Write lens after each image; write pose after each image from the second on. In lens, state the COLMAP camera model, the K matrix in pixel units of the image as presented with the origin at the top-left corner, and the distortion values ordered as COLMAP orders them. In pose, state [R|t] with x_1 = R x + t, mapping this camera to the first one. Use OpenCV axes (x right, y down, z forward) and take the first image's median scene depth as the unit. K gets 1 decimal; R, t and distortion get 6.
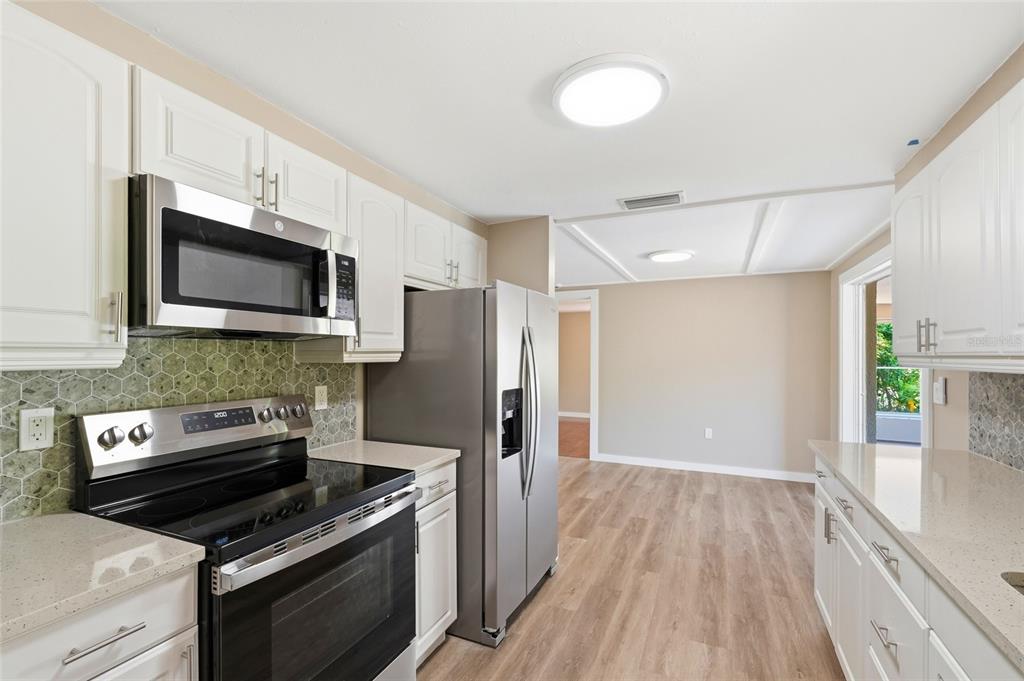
lens RADIAL K [[450.9, 0, 510.7], [0, 450.9, 353.1], [0, 0, 1]] dist [0.000202, 0.000360]
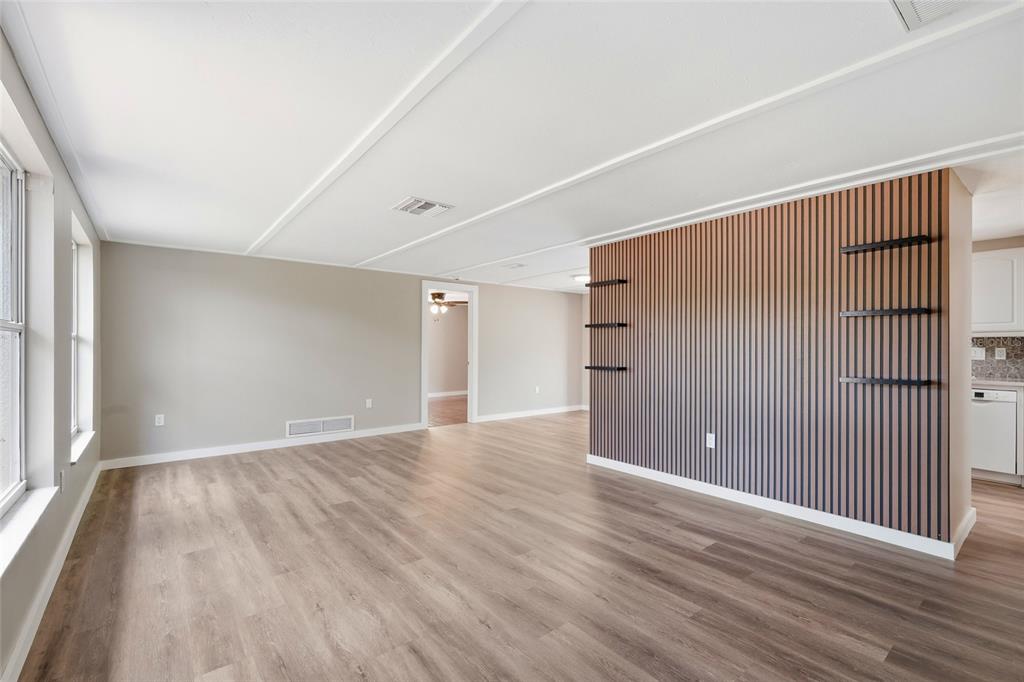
lens RADIAL K [[452.6, 0, 511.3], [0, 452.6, 346.4], [0, 0, 1]] dist [0.000102, 0.000208]
pose [[0.447521, 0.001646, 0.894272, -2.092294], [-0.001988, 0.999998, -0.000846, 0.067955], [-0.894271, -0.001400, 0.447524, 0.826534]]
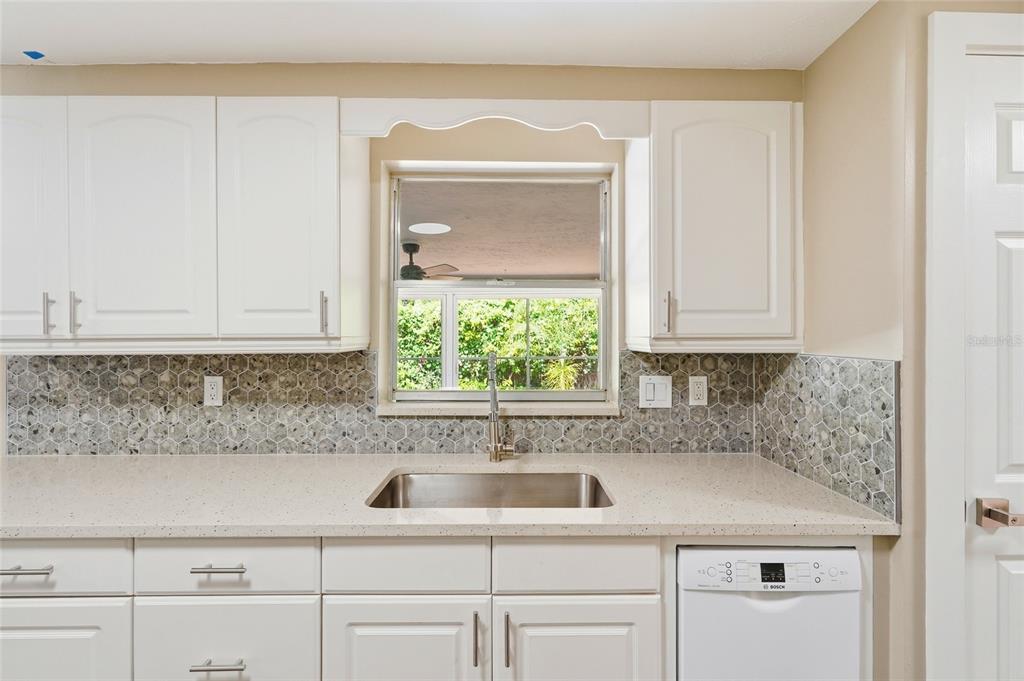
lens RADIAL K [[452.1, 0, 512.0], [0, 452.1, 333.0], [0, 0, 1]] dist [0.000078, 0.000031]
pose [[-0.432933, 0.000222, 0.901426, -0.096430], [0.002439, 0.999997, 0.000925, -0.002630], [-0.901423, 0.002599, -0.432932, 0.461319]]
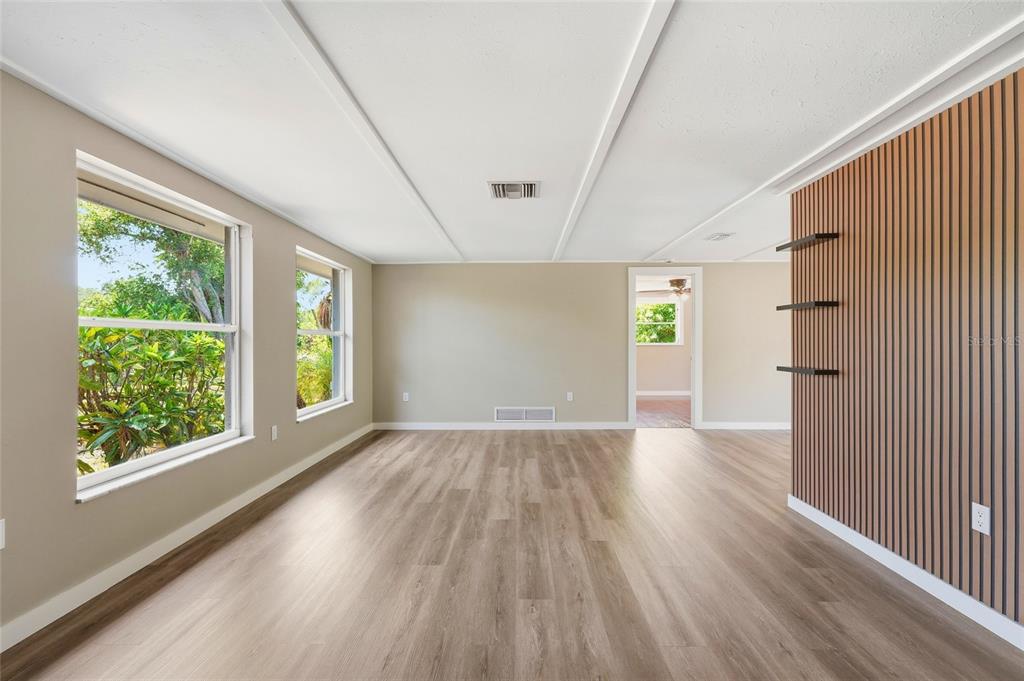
lens RADIAL K [[445.2, 0, 508.6], [0, 445.2, 340.8], [0, 0, 1]] dist [0.001325, 0.000269]
pose [[0.916514, -0.004087, 0.399982, -1.500071], [0.003975, 0.999991, 0.001110, 0.069969], [-0.399983, 0.000572, 0.916522, 0.532012]]
